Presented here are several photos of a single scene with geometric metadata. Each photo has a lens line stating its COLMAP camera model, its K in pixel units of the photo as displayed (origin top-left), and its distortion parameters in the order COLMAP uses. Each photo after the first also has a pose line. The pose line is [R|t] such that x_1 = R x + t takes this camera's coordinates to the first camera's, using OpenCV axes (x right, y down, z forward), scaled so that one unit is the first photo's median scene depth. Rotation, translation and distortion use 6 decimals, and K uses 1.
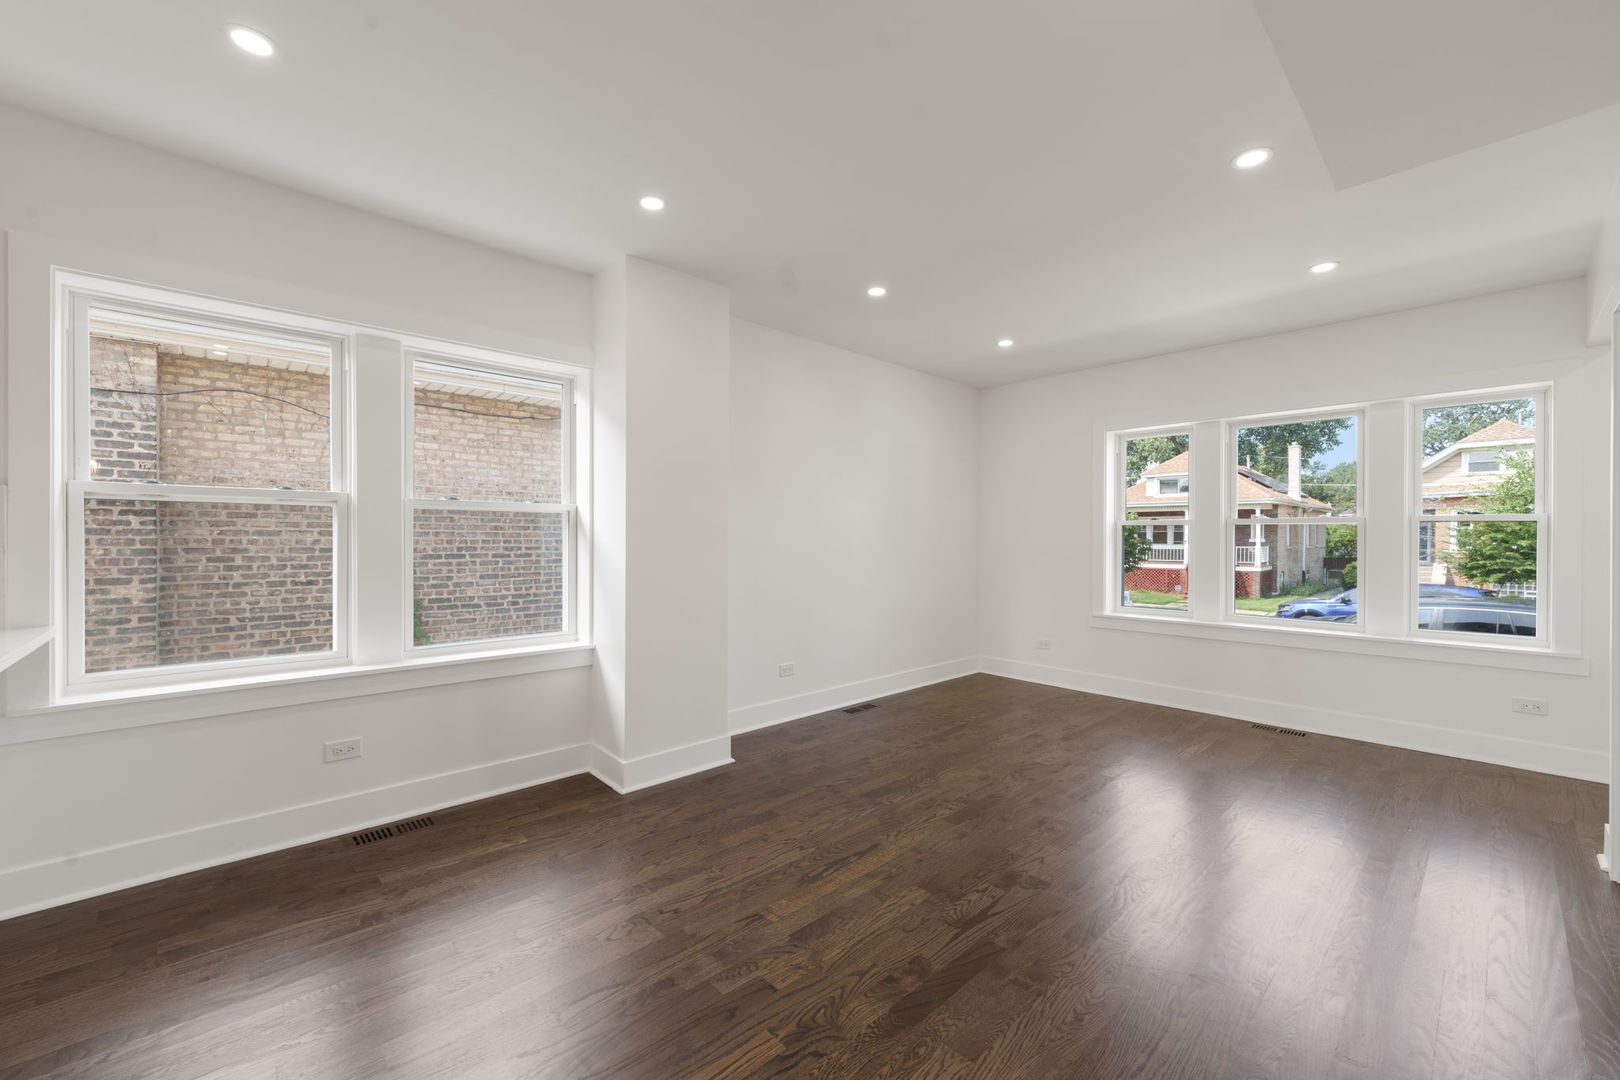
lens RADIAL K [[654.2, 0, 796.2], [0, 654.2, 543.8], [0, 0, 1]] dist [0.001334, -0.000933]
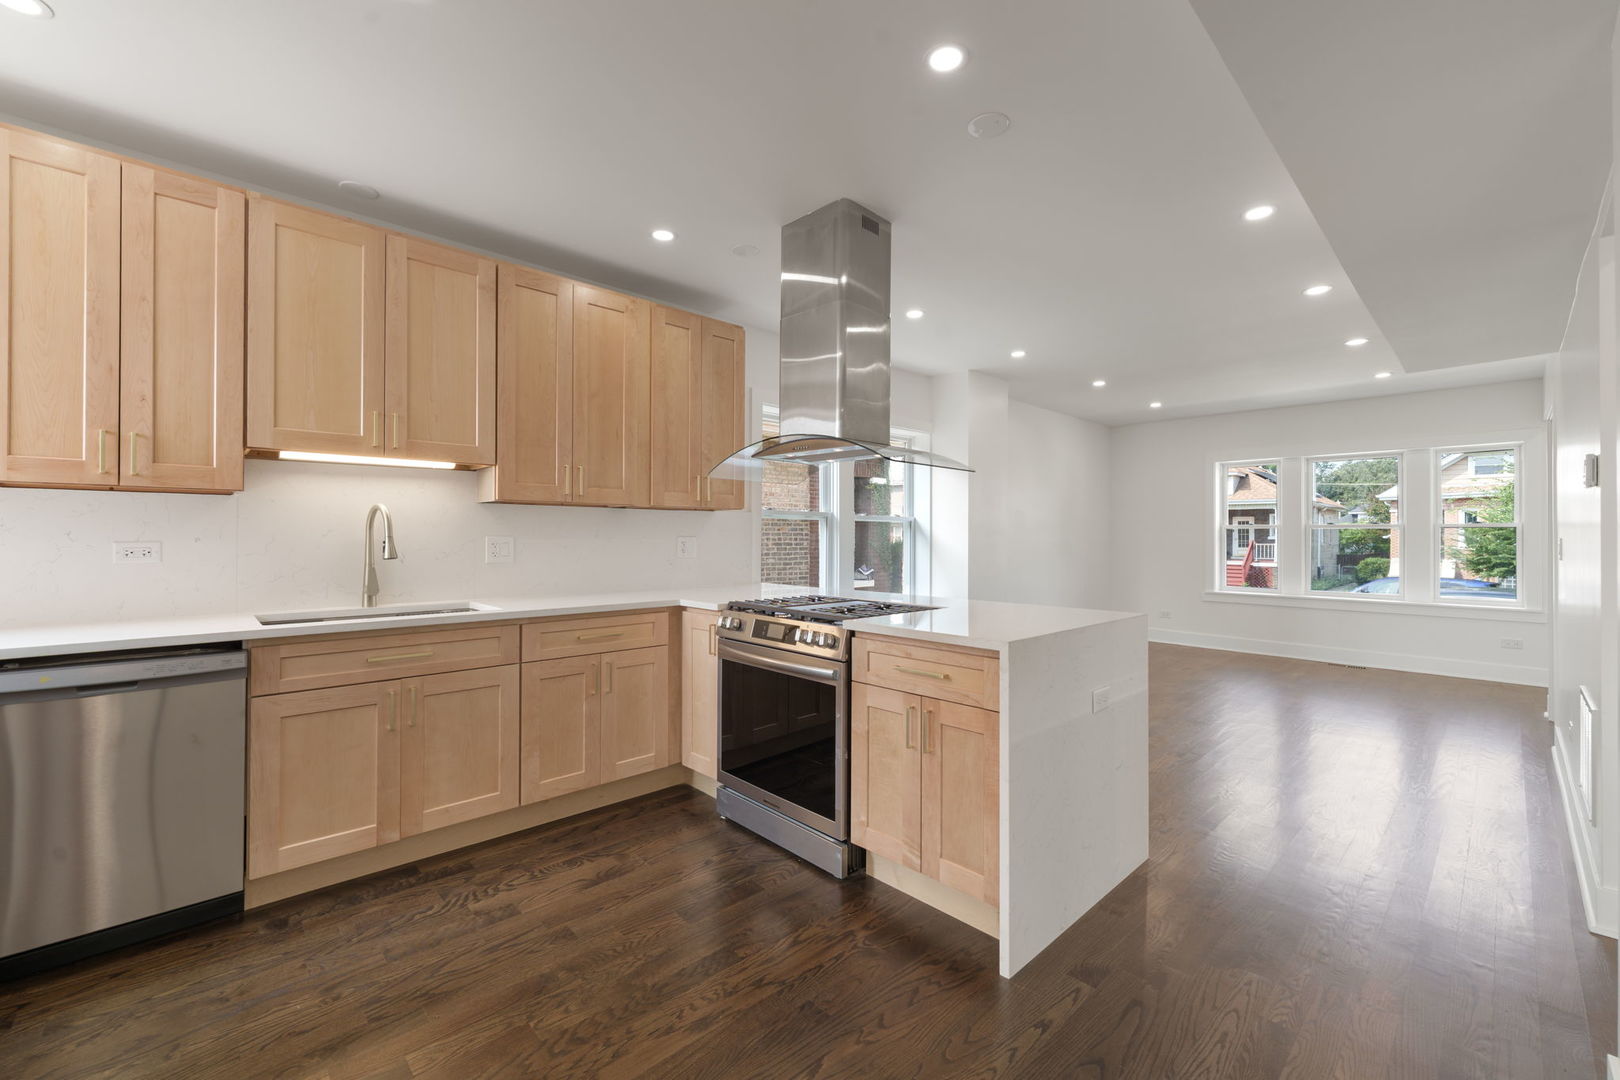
lens RADIAL K [[654.2, 0, 802.3], [0, 654.2, 531.4], [0, 0, 1]] dist [0.001334, -0.000933]
pose [[0.999999, 0.000185, -0.001178, -0.452878], [-0.000203, 0.999892, -0.014716, 0.000028], [0.001175, 0.014717, 0.999891, -0.450274]]
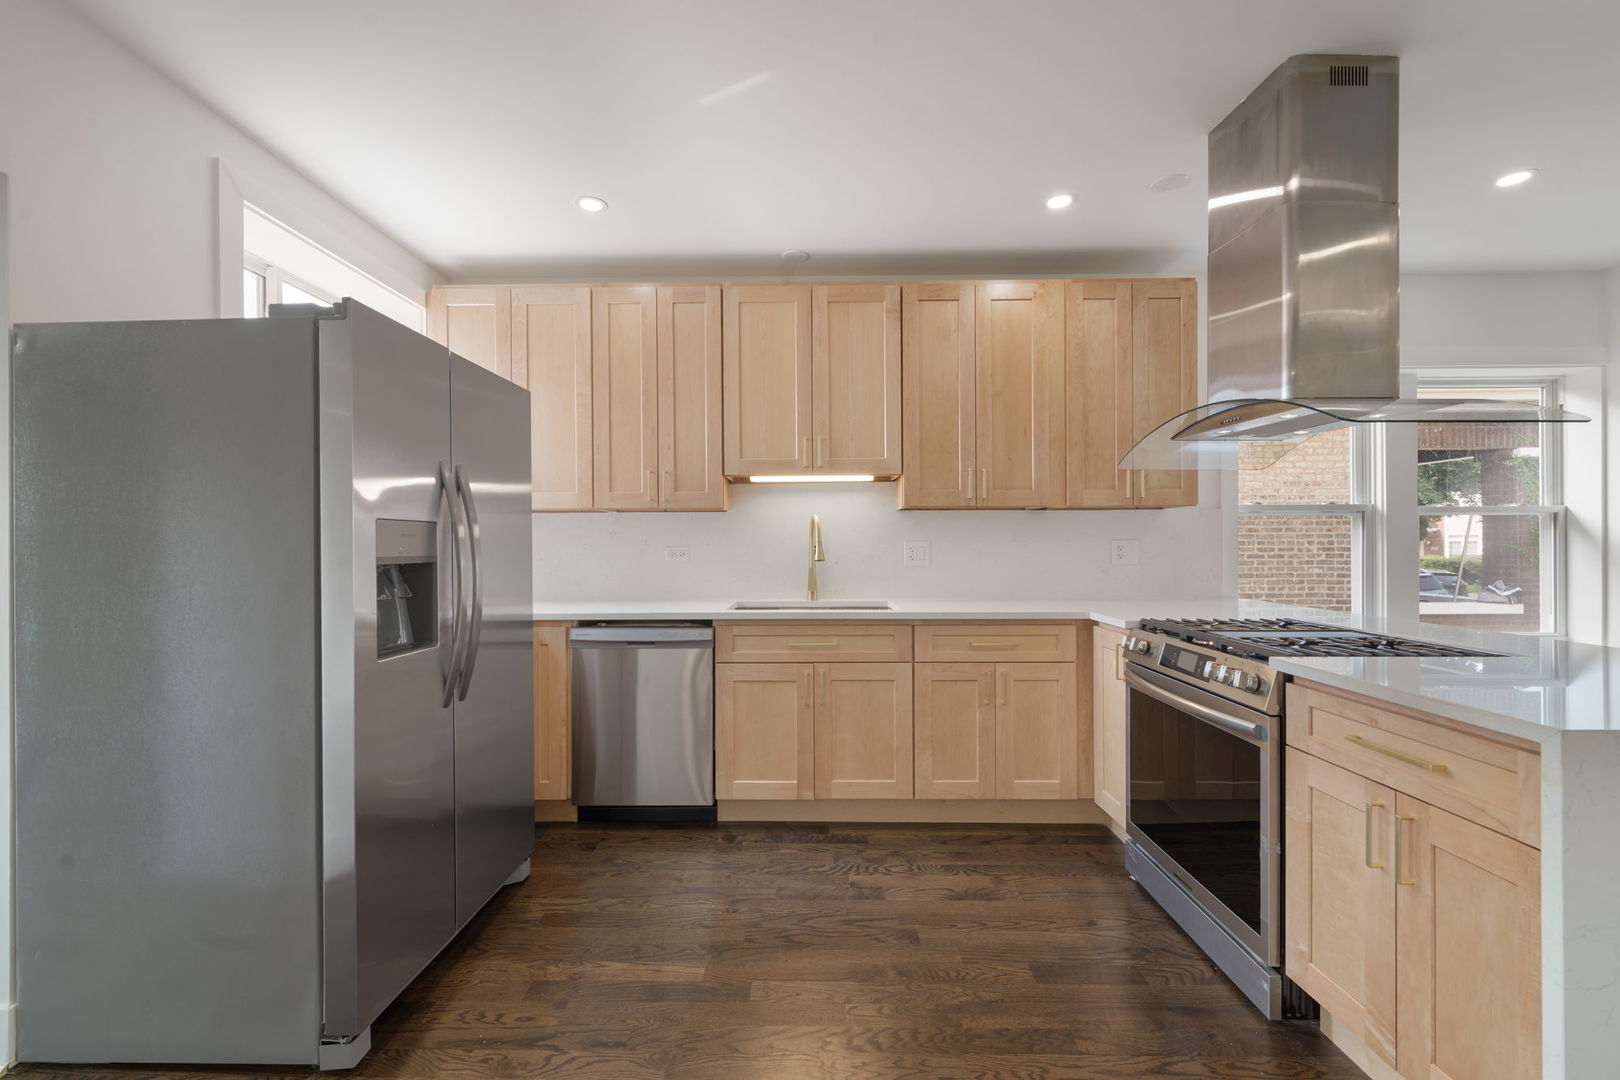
lens RADIAL K [[654.2, 0, 805.6], [0, 654.2, 541.3], [0, 0, 1]] dist [0.001334, -0.000933]
pose [[0.725156, -0.005867, -0.688560, -0.363048], [0.001456, 0.999975, -0.006987, 0.000323], [0.688583, 0.004064, 0.725146, -0.381505]]
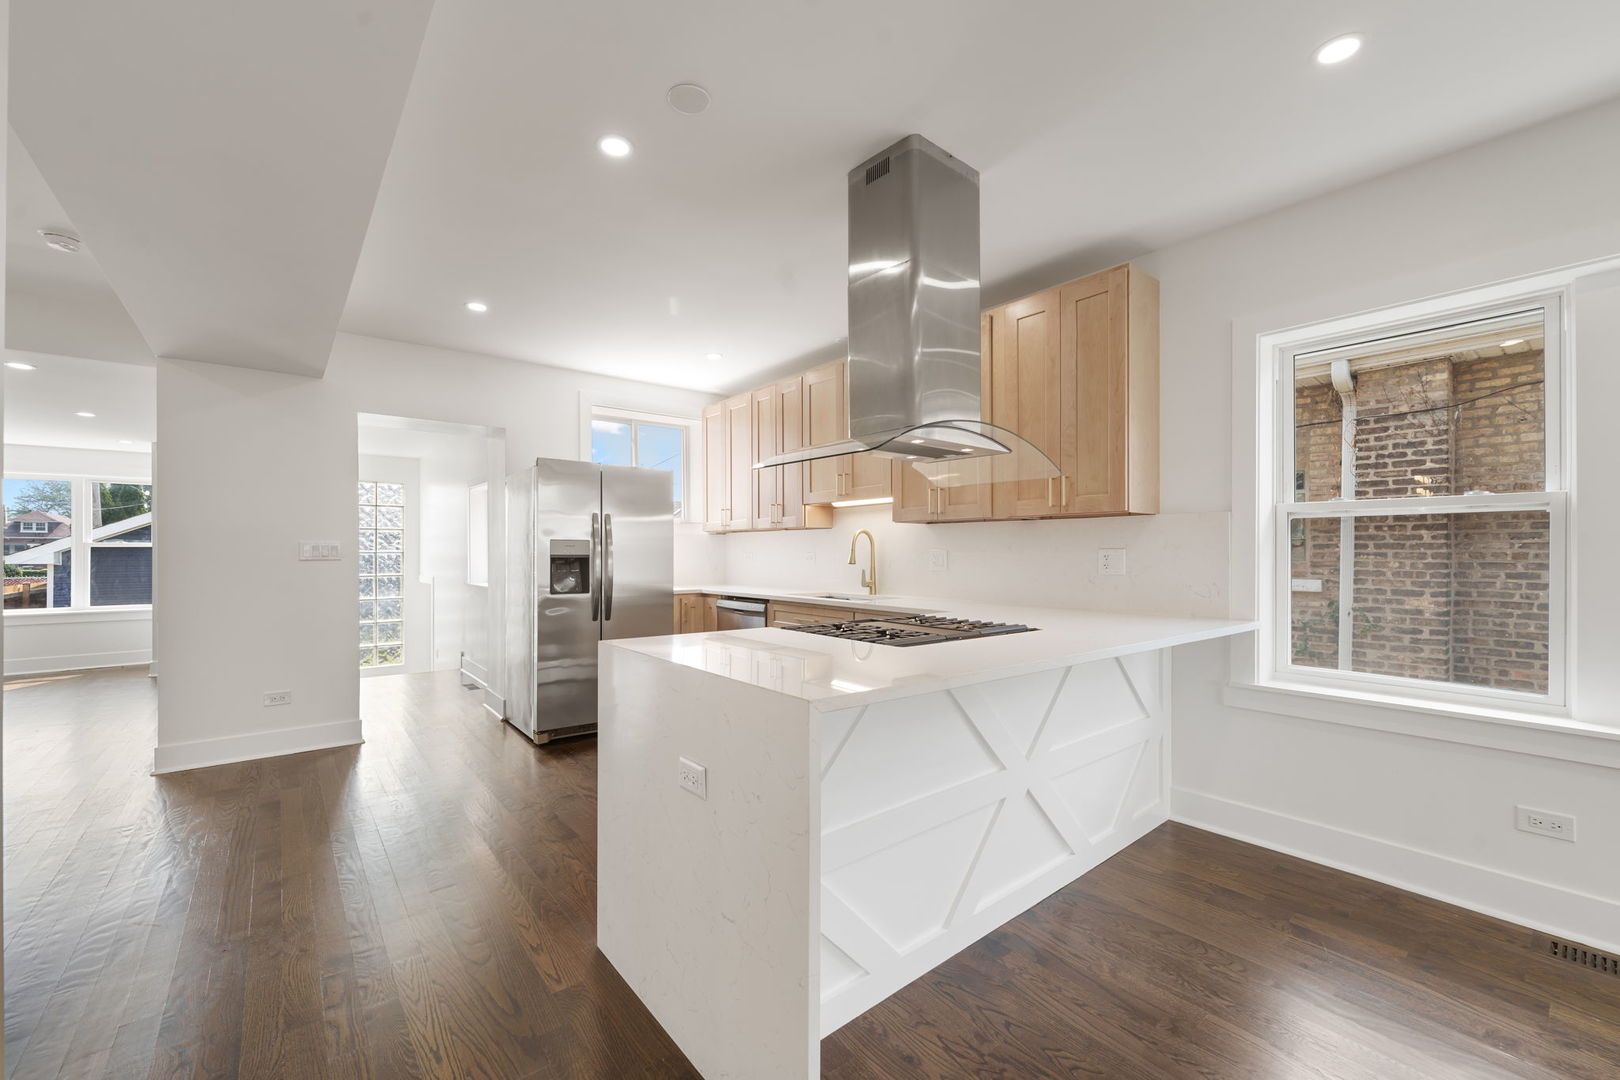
lens RADIAL K [[654.2, 0, 805.8], [0, 654.2, 554.4], [0, 0, 1]] dist [0.001334, -0.000933]
pose [[-0.073005, 0.001515, -0.997330, 0.079447], [-0.008301, 0.999963, 0.002127, 0.001028], [0.997297, 0.008434, -0.072990, 0.099174]]
